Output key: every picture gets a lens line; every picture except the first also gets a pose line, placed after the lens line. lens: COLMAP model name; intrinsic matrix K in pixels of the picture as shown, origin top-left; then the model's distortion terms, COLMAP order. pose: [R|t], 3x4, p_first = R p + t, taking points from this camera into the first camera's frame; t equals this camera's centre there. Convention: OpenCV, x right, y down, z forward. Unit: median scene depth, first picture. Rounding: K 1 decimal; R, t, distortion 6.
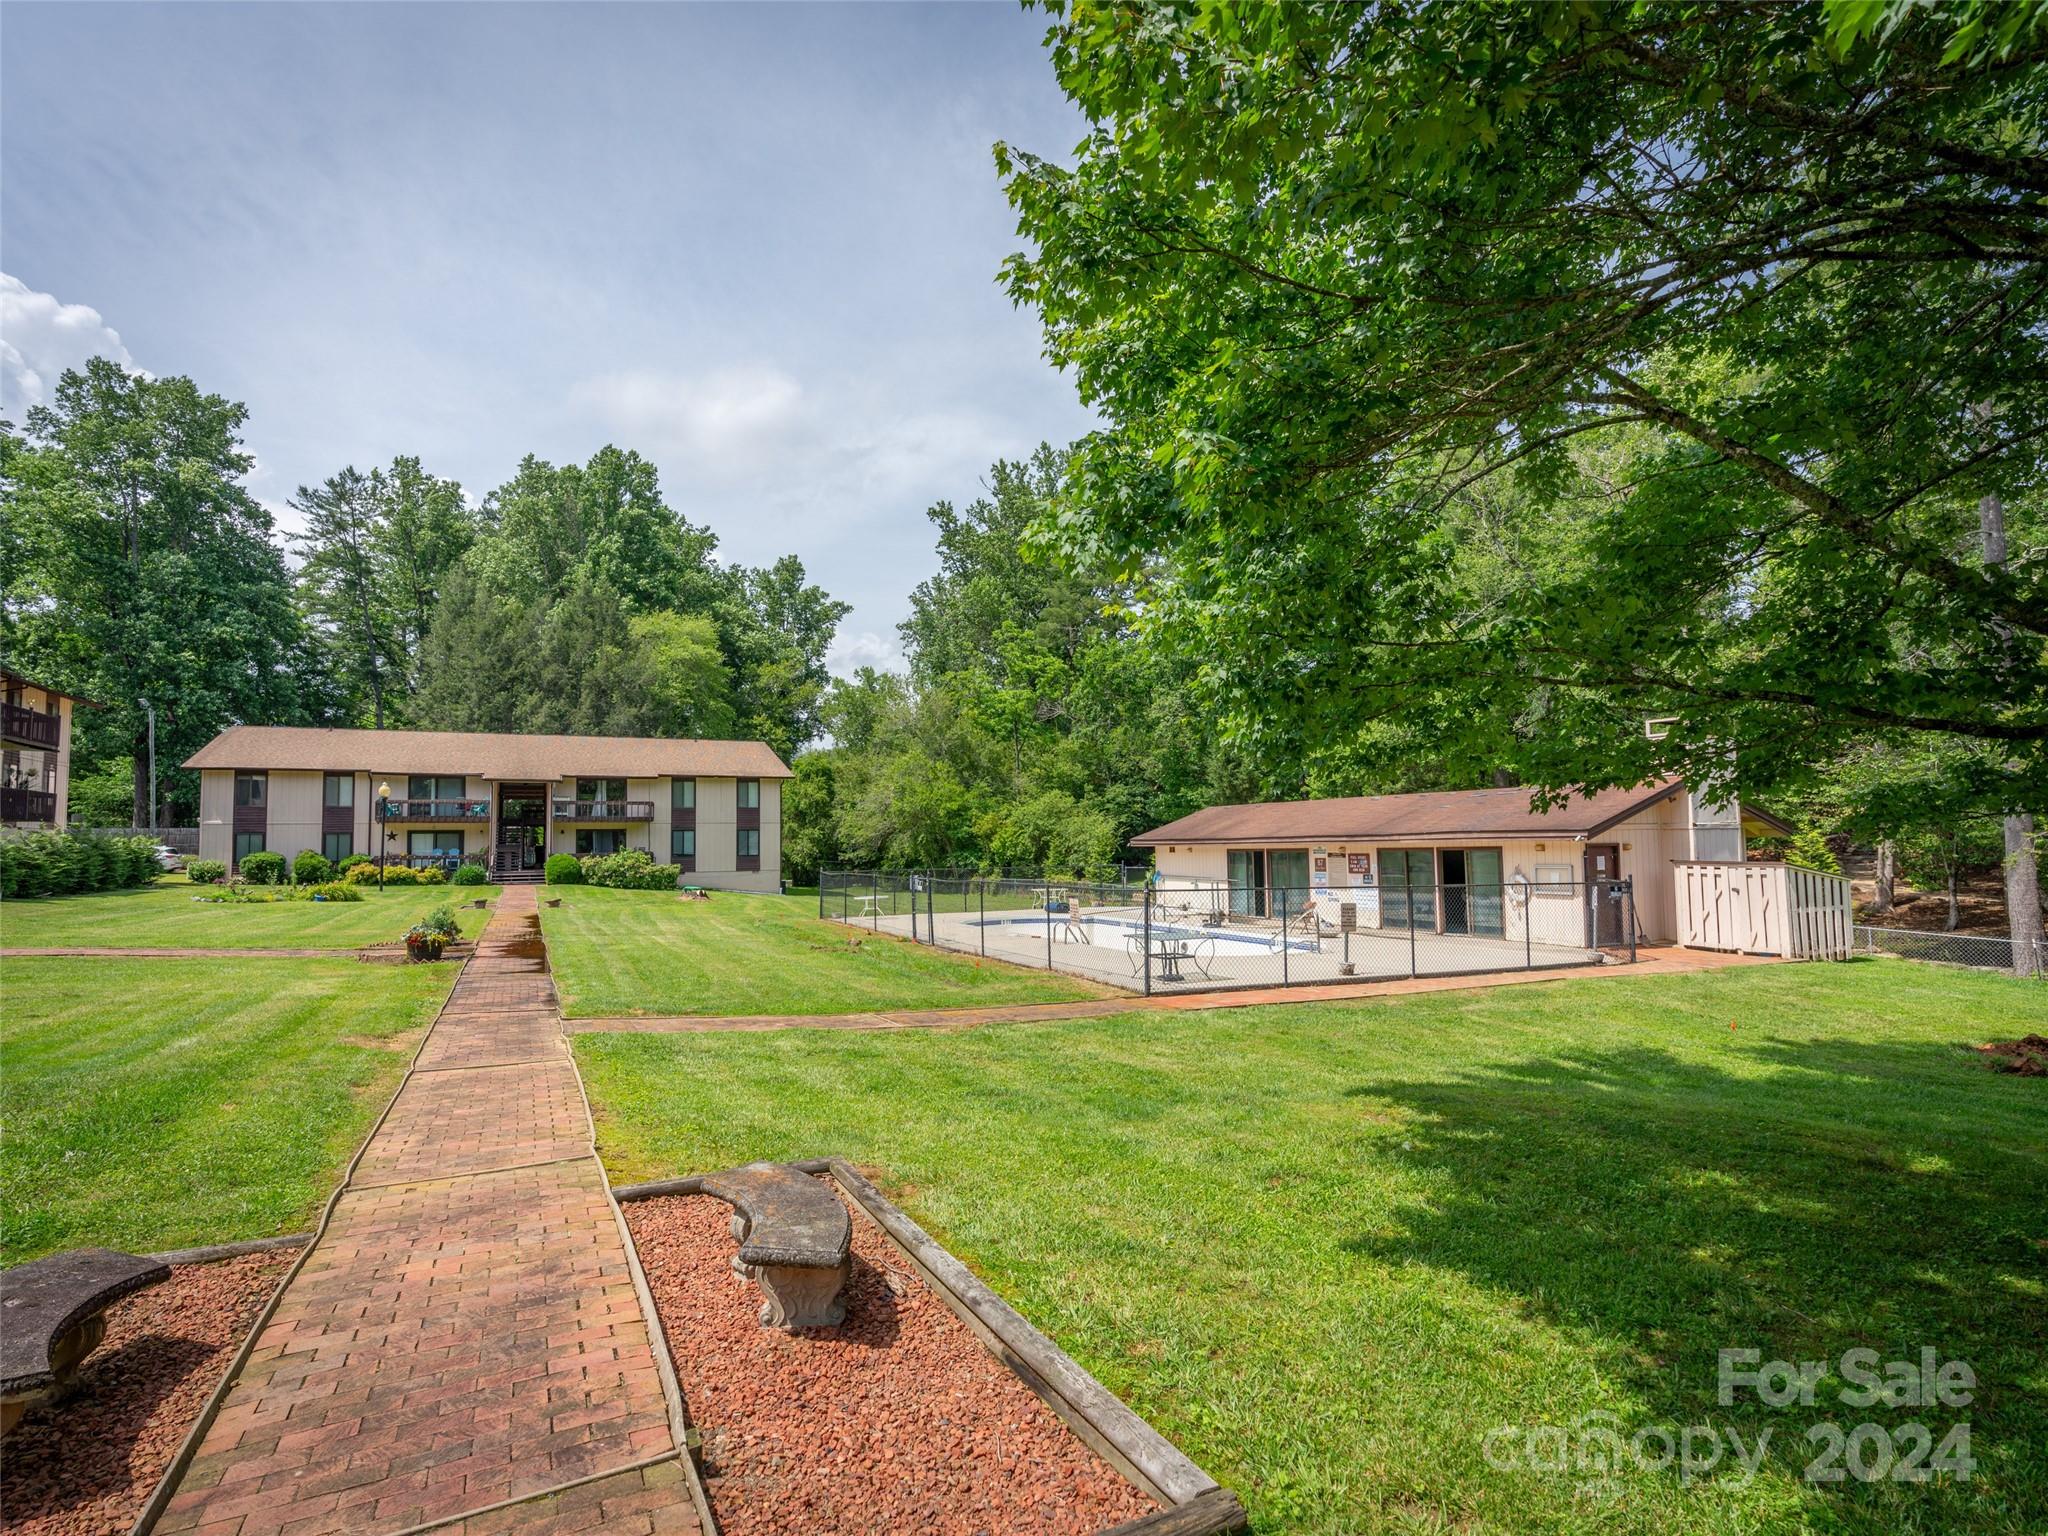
lens RADIAL K [[1007.8, 0, 1018.1], [0, 1007.8, 773.3], [0, 0, 1]] dist [-0.006038, -0.000063]
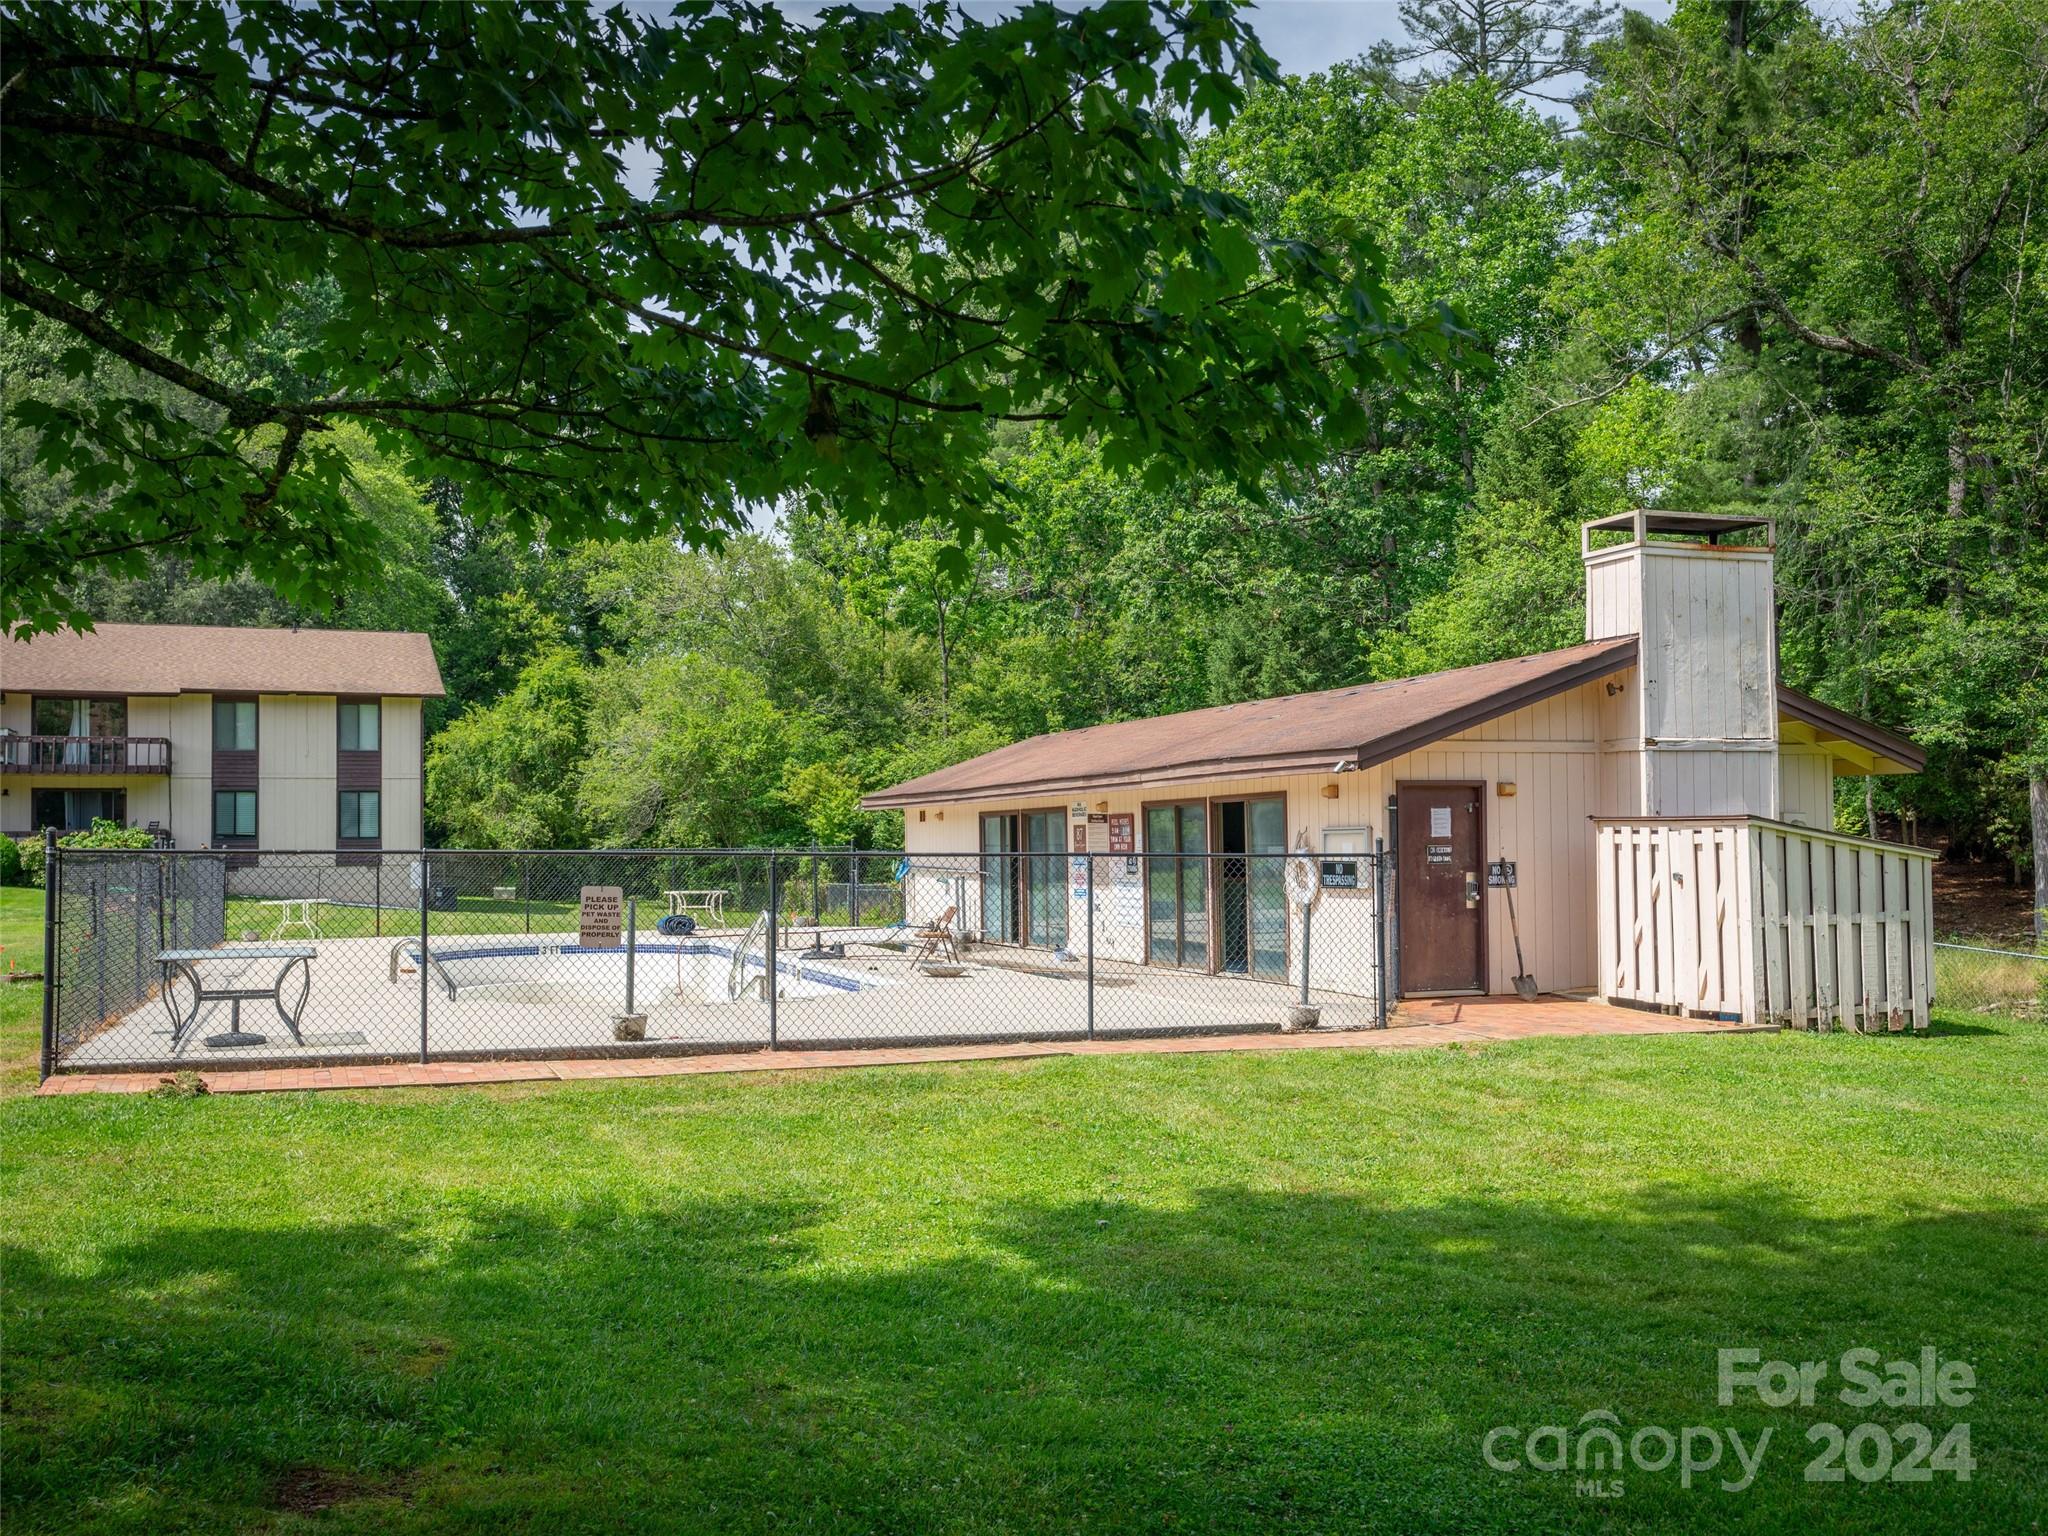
lens RADIAL K [[1829.3, 0, 921.4], [0, 1829.3, 741.3], [0, 0, 1]] dist [-0.000632, 0.011673]
pose [[0.997042, -0.001562, -0.076843, 0.267931], [0.003241, 0.999759, 0.021729, 0.021160], [0.076791, -0.021914, 0.996806, 0.083827]]
